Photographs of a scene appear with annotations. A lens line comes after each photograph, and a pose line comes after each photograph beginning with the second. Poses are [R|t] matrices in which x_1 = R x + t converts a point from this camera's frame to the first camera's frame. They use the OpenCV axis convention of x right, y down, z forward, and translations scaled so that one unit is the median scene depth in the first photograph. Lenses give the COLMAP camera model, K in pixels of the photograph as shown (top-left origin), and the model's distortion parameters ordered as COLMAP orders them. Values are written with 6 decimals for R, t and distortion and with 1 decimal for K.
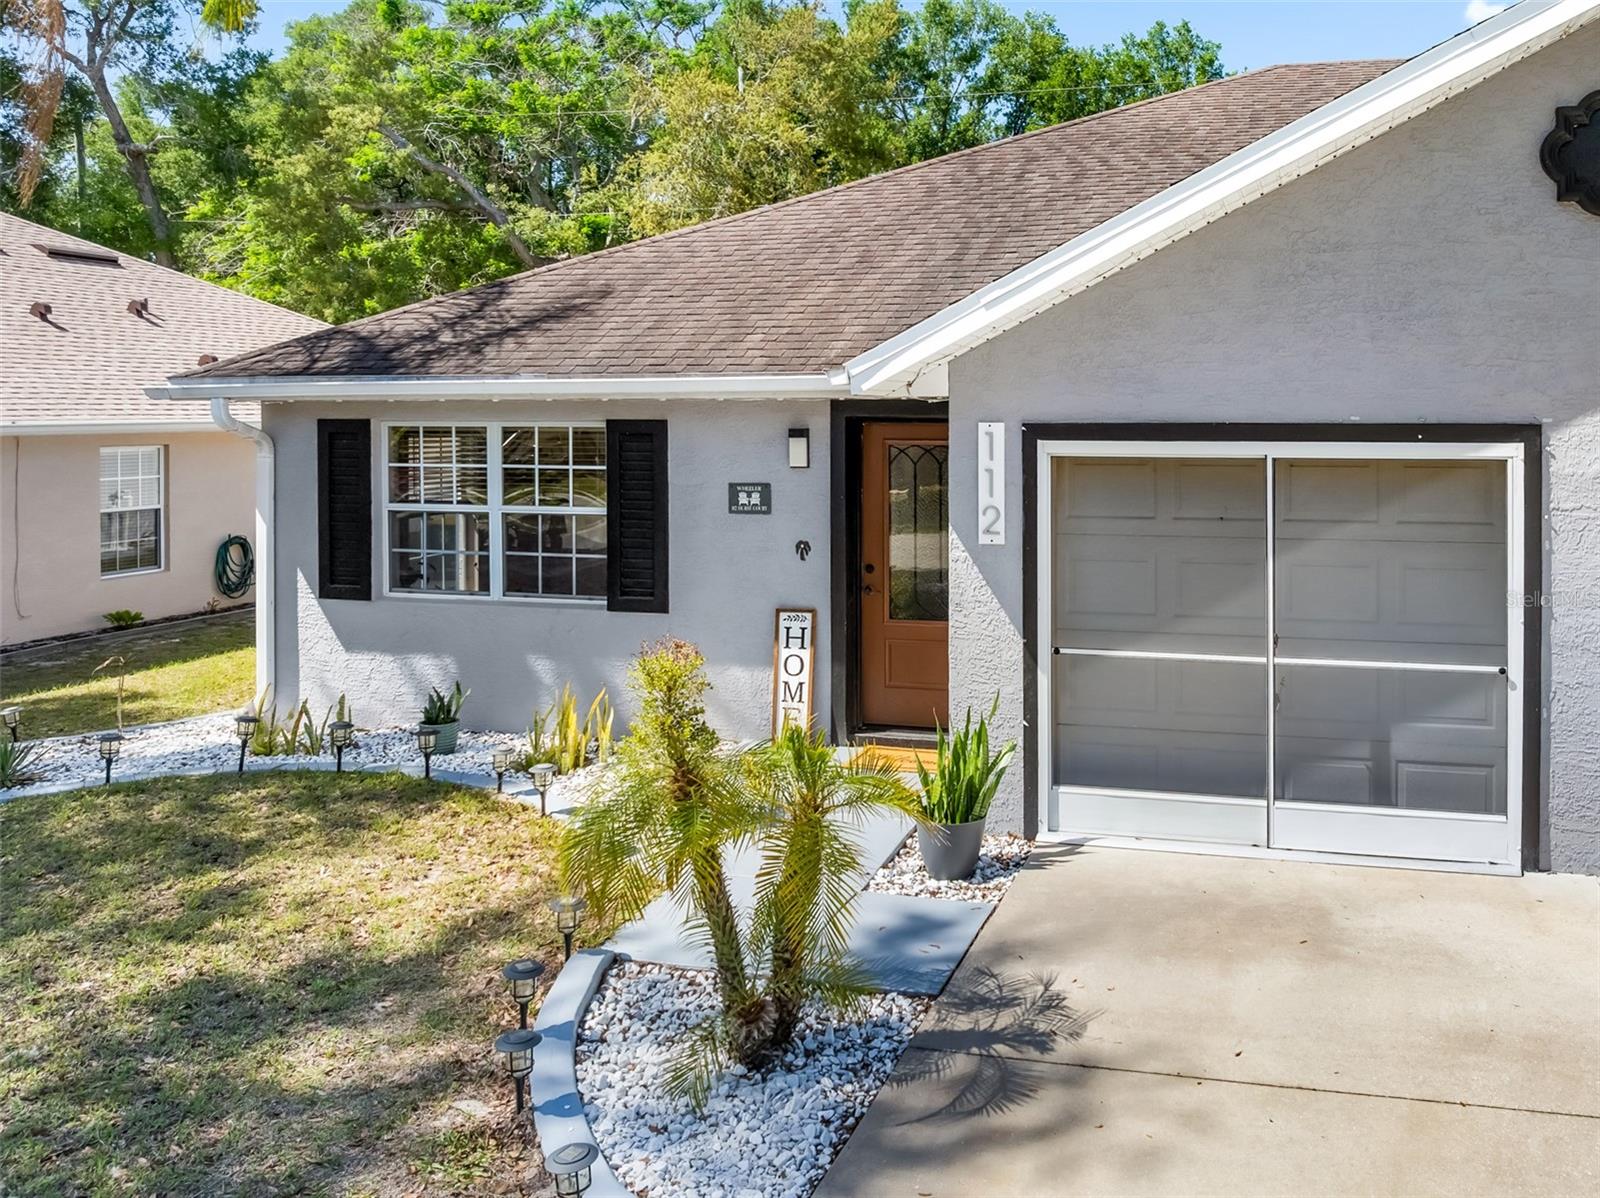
lens RADIAL K [[1313.2, 0, 1058.9], [0, 1313.2, 421.3], [0, 0, 1]] dist [-0.018191, -0.009963]
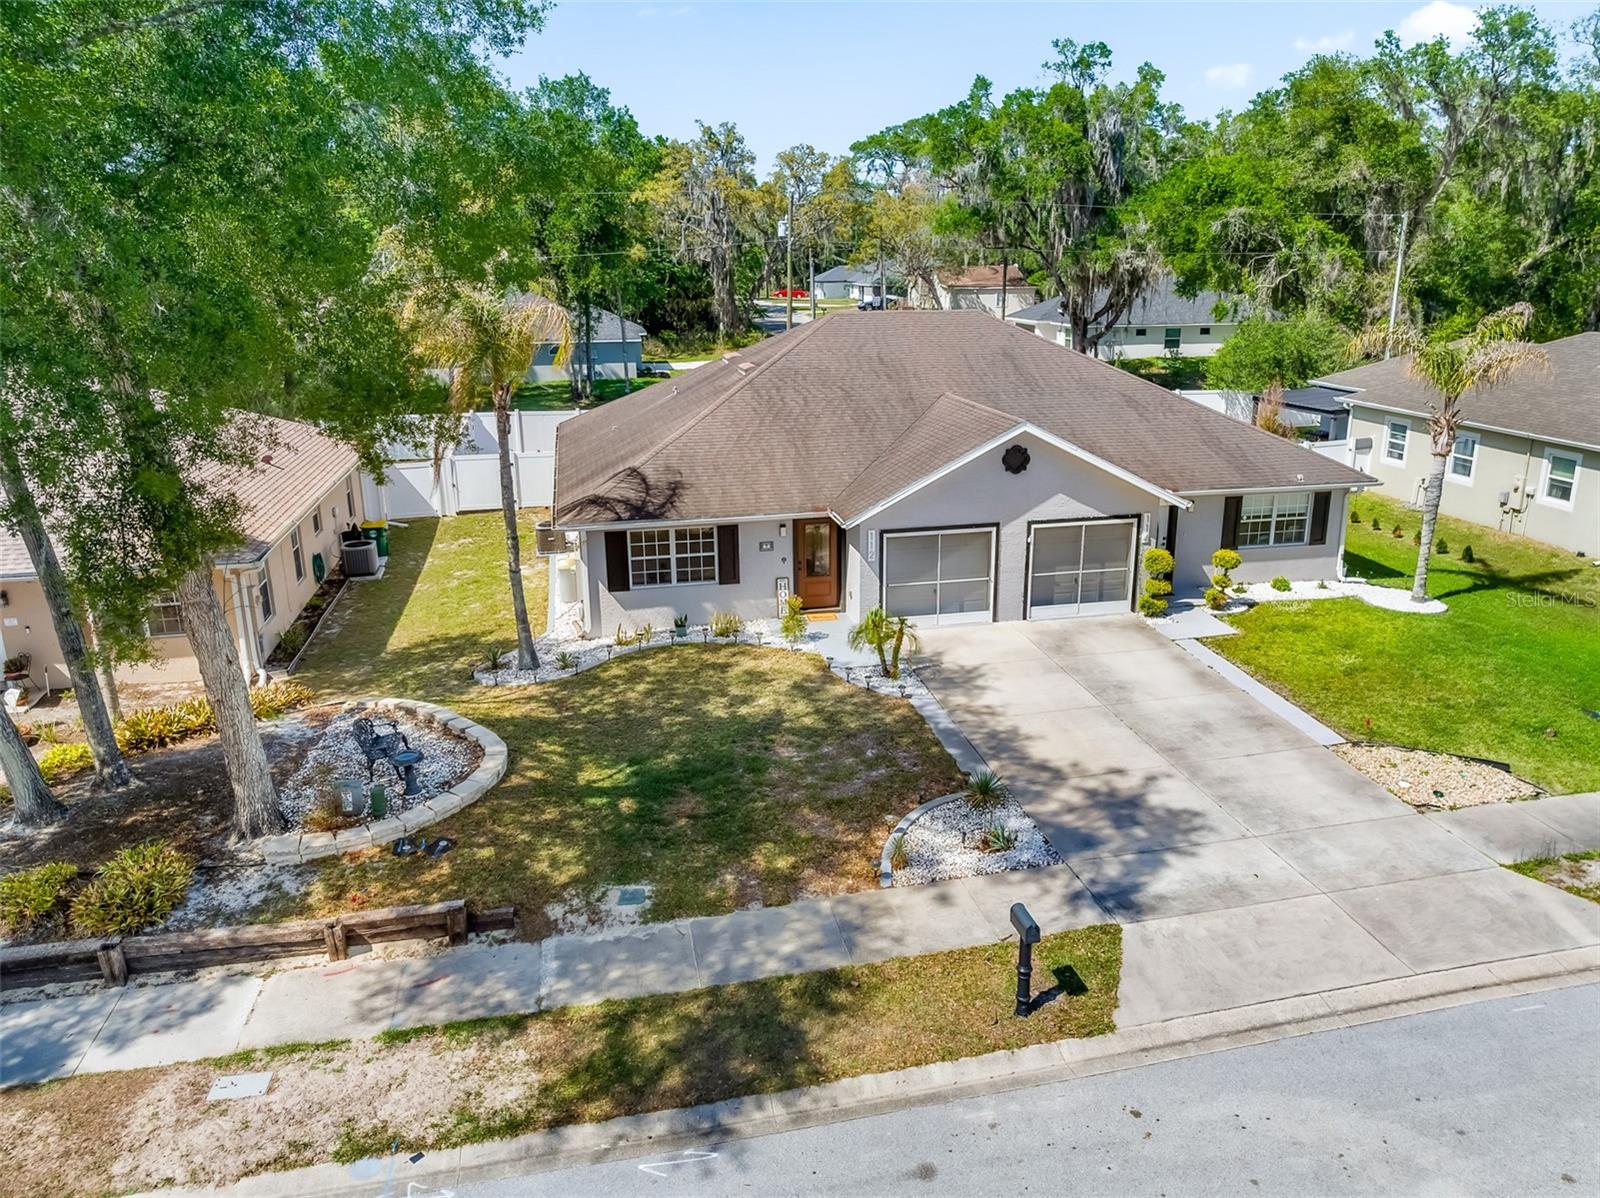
lens RADIAL K [[1113.7, 0, 830.4], [0, 1113.7, 593.9], [0, 0, 1]] dist [-0.026772, -0.003919]
pose [[0.903009, -0.131134, 0.409118, -1.244785], [0.010963, 0.959001, 0.283189, -0.610882], [-0.429481, -0.251237, 0.867425, -1.493742]]
